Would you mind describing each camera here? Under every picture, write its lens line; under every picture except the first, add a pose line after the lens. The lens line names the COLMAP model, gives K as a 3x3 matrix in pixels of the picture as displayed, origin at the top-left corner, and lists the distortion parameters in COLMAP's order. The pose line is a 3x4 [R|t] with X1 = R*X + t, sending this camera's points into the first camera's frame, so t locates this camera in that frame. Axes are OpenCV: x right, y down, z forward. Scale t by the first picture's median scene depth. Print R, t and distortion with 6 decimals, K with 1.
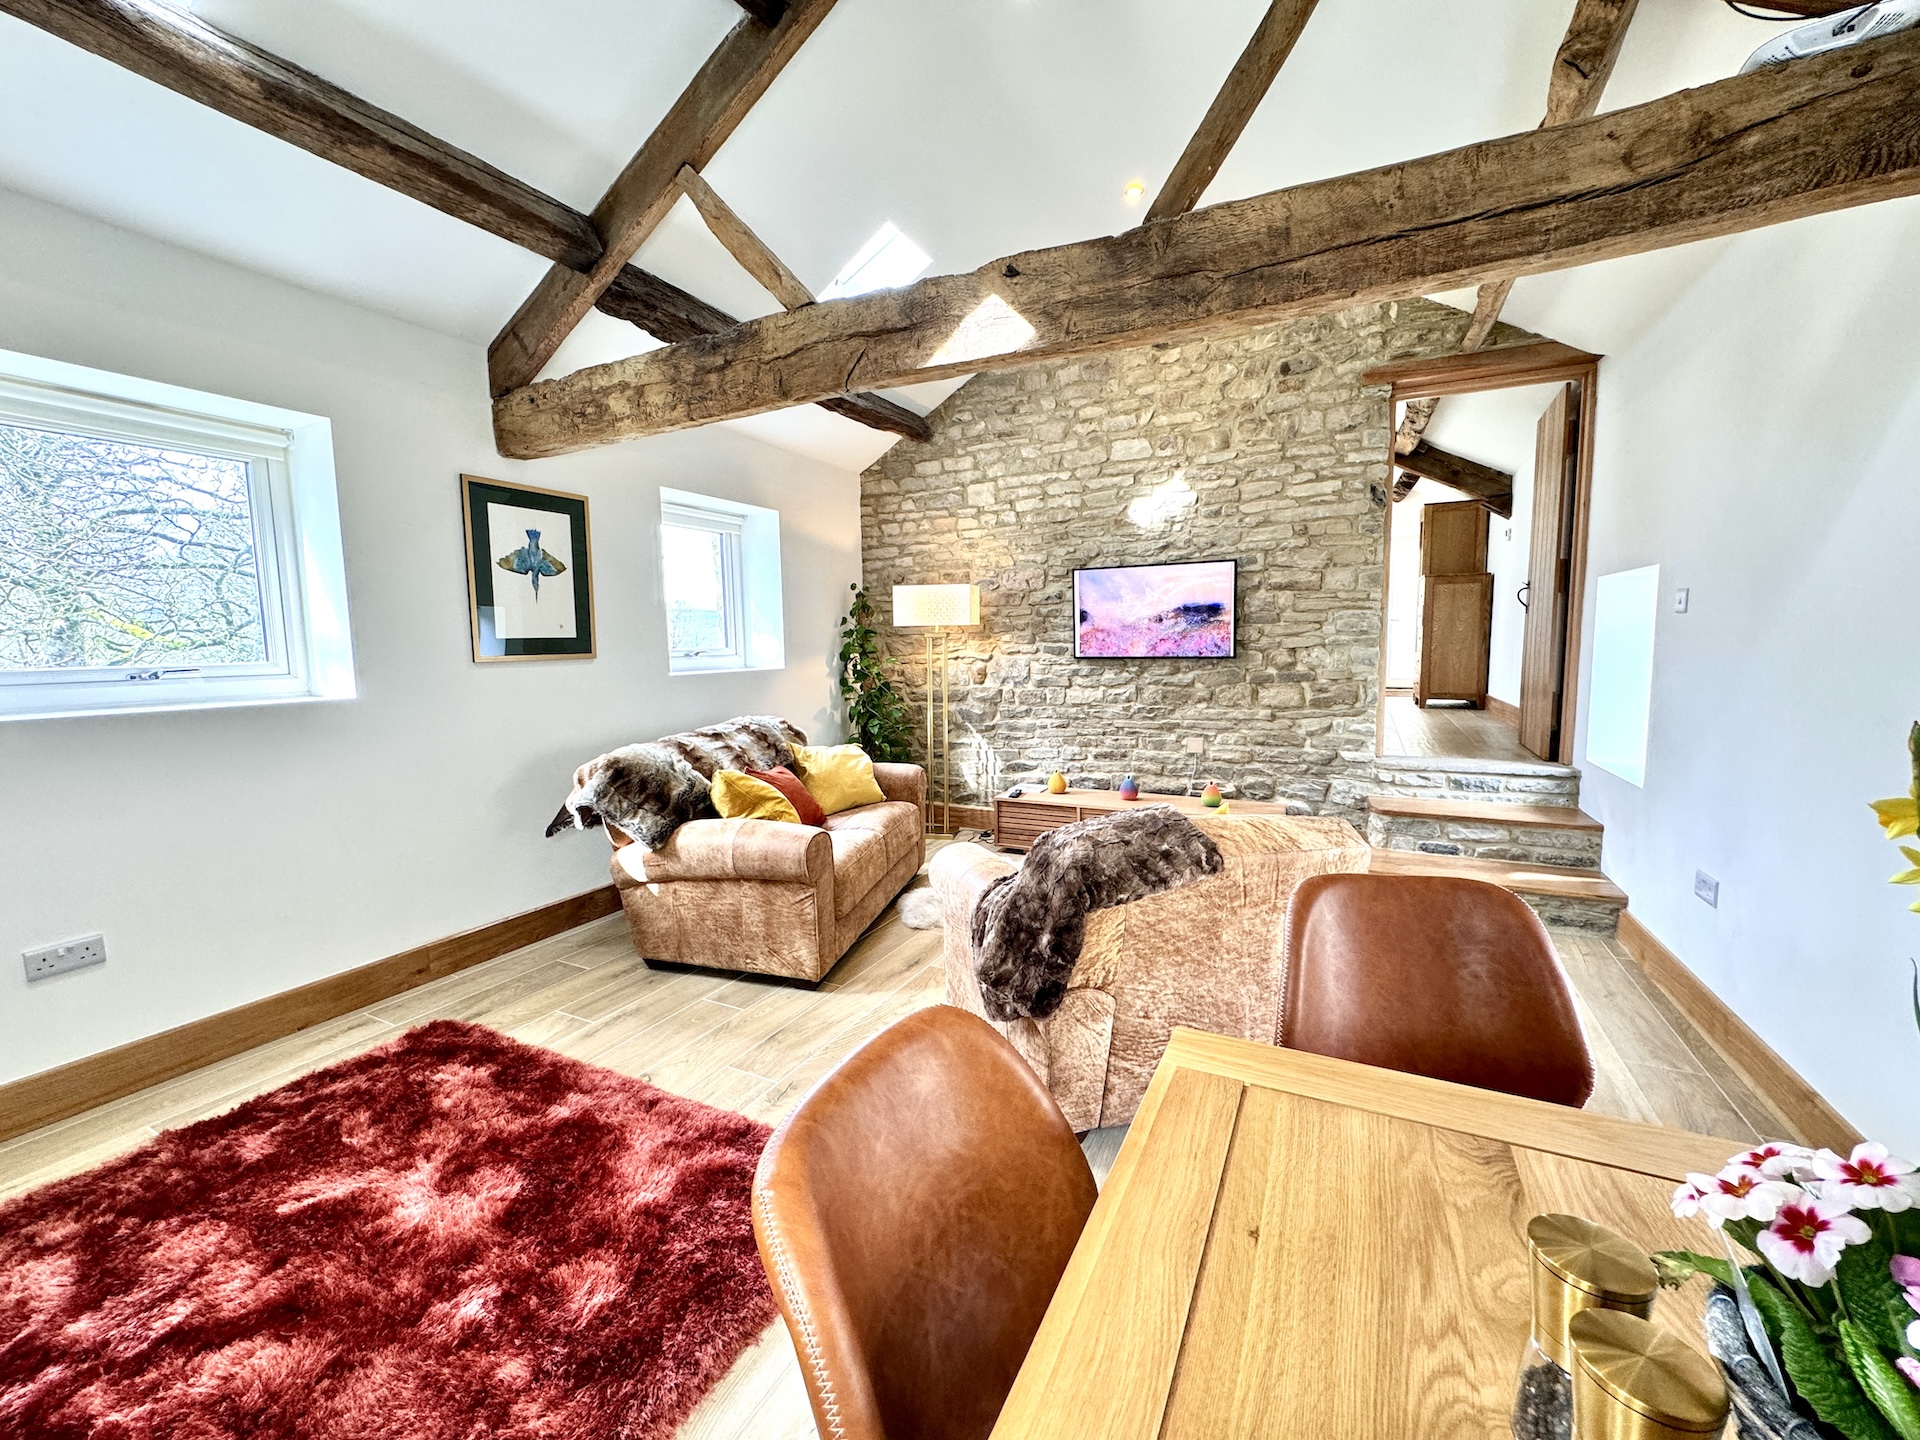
lens RADIAL K [[759.4, 0, 961.9], [0, 759.4, 720.2], [0, 0, 1]] dist [-0.002144, -0.000060]
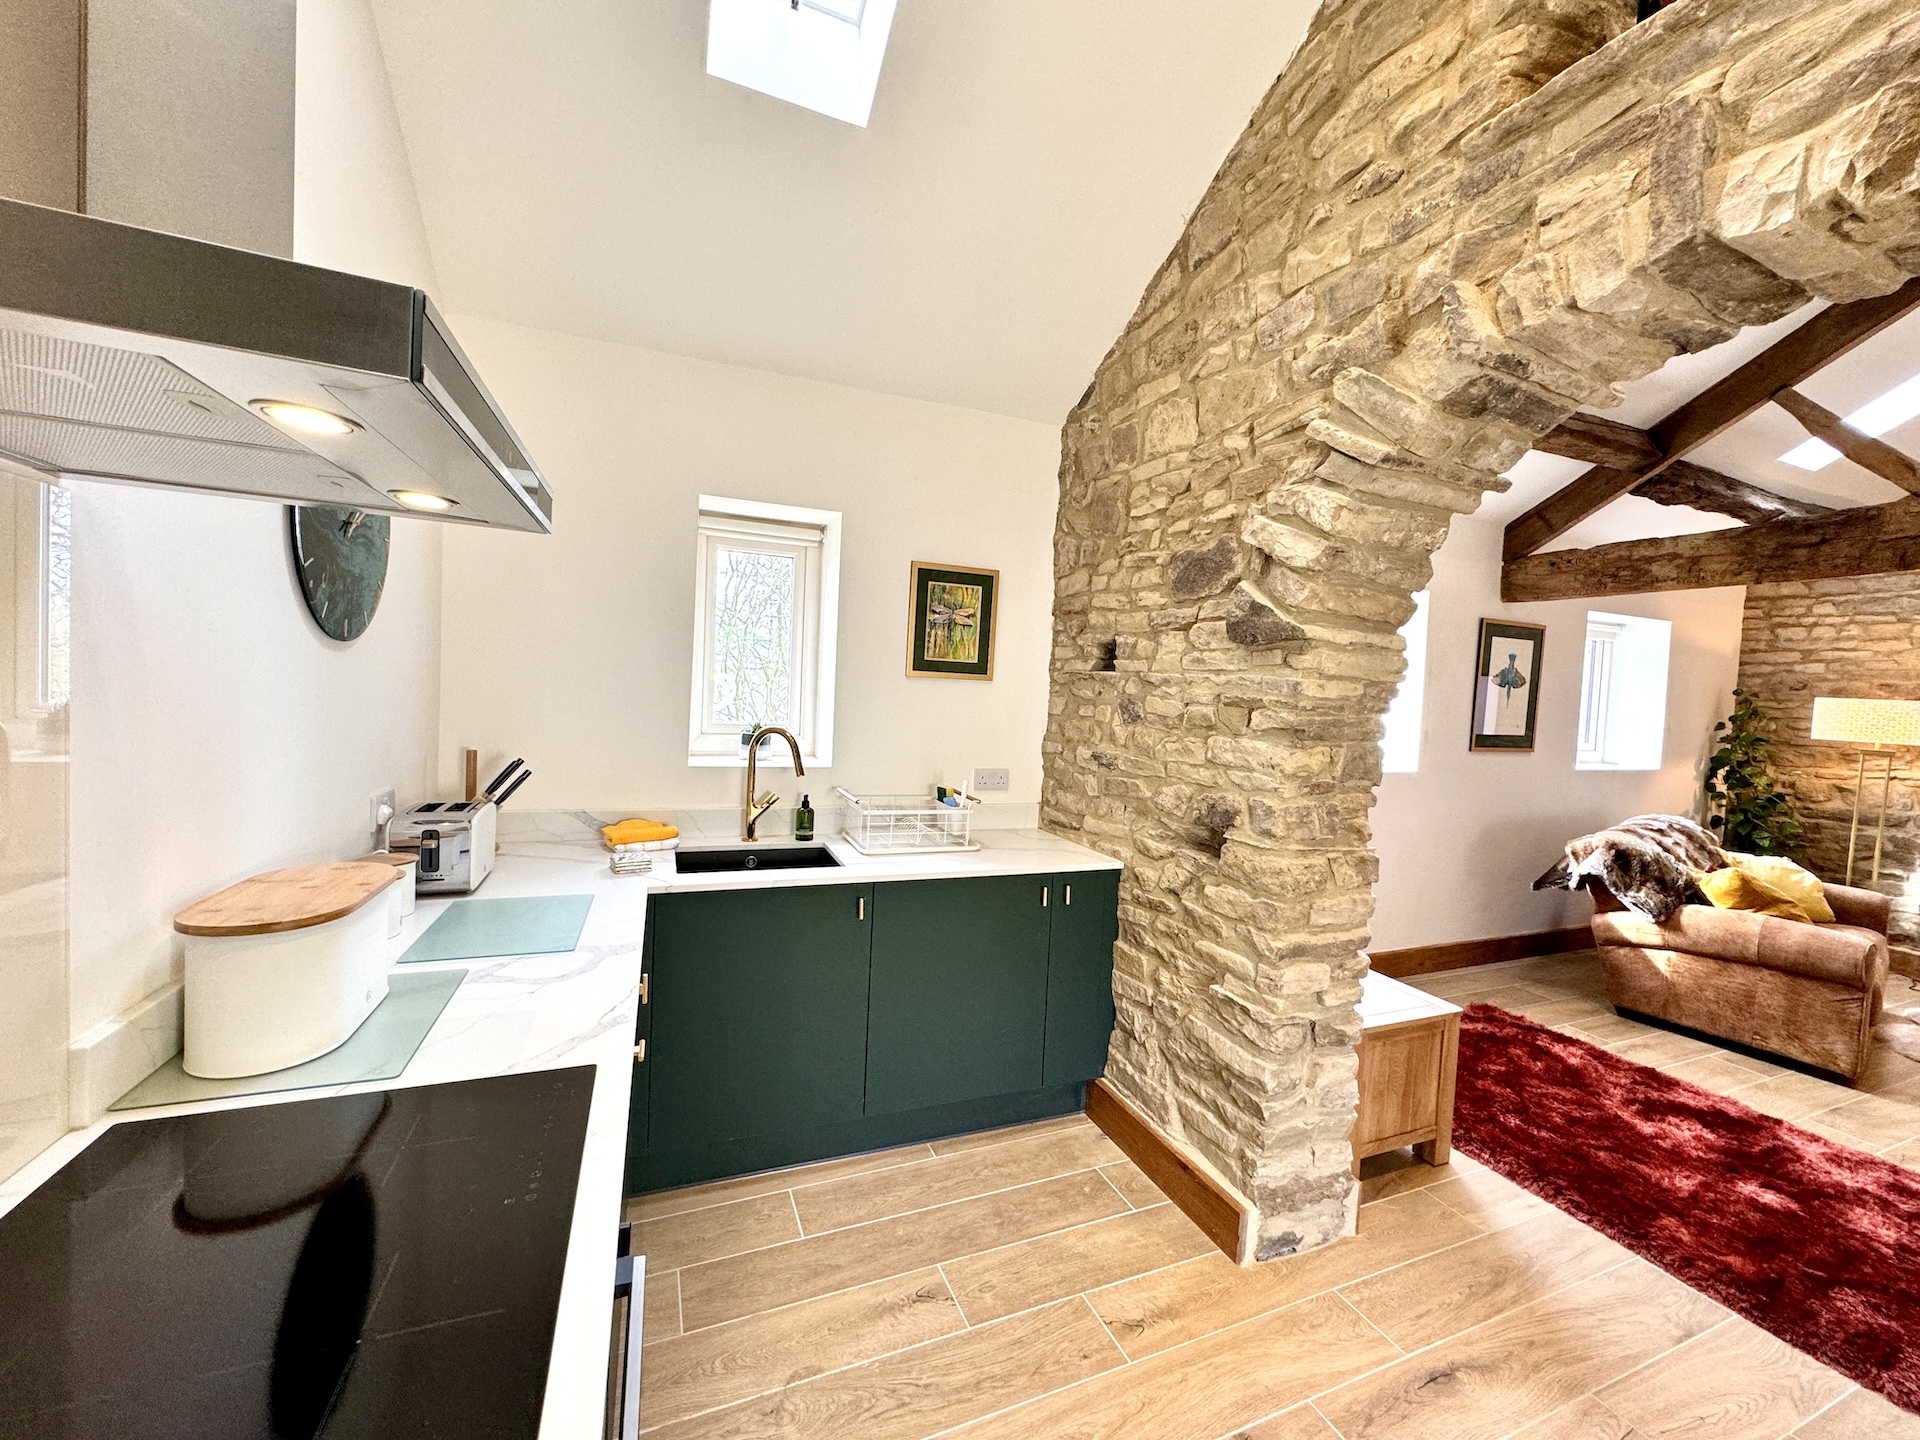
lens RADIAL K [[759.4, 0, 968.7], [0, 759.4, 718.6], [0, 0, 1]] dist [-0.002144, -0.000060]
pose [[0.762471, 0.082701, -0.641715, -0.455296], [-0.127833, 0.991503, -0.024107, 0.014755], [0.634269, 0.100413, 0.766564, -0.639603]]
